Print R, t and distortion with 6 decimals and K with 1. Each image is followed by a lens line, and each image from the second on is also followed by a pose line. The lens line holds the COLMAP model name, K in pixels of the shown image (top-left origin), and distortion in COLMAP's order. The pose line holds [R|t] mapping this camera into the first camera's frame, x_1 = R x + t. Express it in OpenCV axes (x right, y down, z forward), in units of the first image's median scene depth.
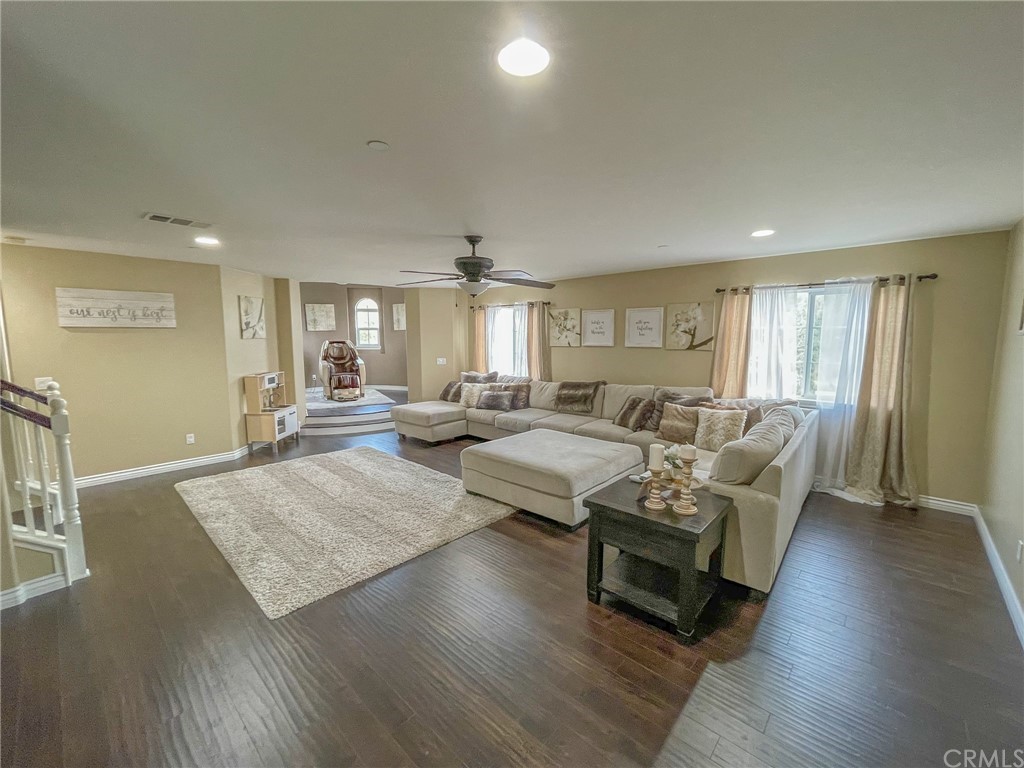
lens RADIAL K [[420.8, 0, 518.9], [0, 420.8, 388.0], [0, 0, 1]] dist [-0.001384, -0.001025]
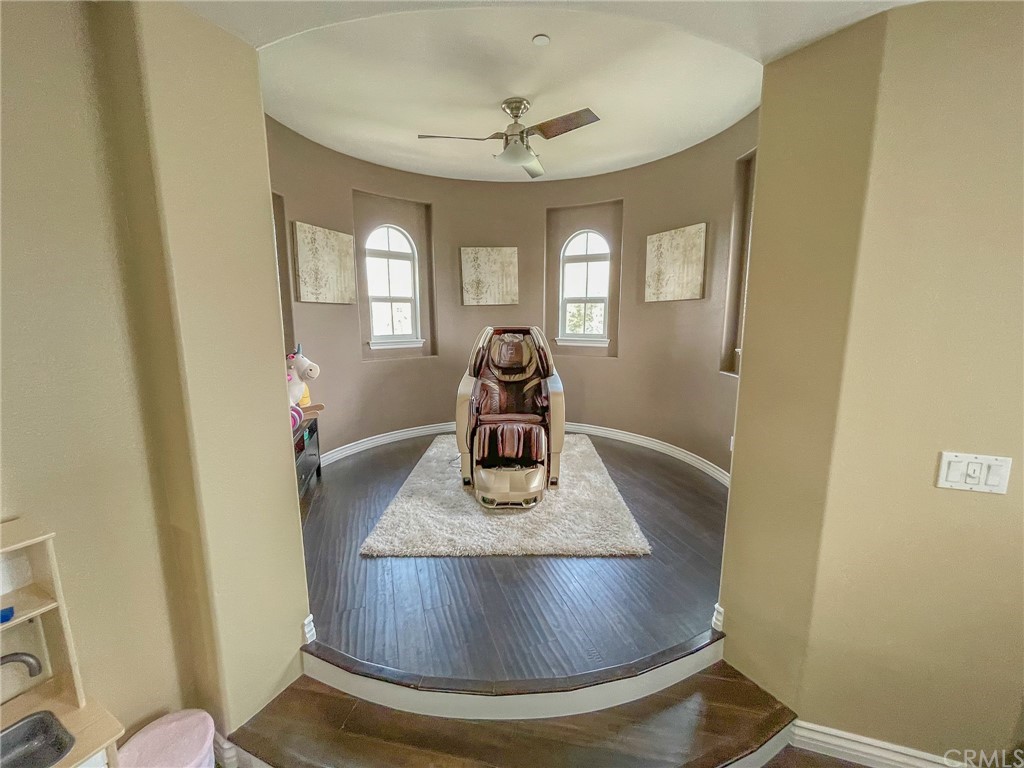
lens RADIAL K [[420.8, 0, 513.4], [0, 420.8, 382.7], [0, 0, 1]] dist [-0.001384, -0.001025]
pose [[0.865797, 0.080875, -0.493816, -0.219285], [-0.063726, 0.996638, 0.051497, -0.079641], [0.496321, -0.013117, 0.868040, 0.640808]]
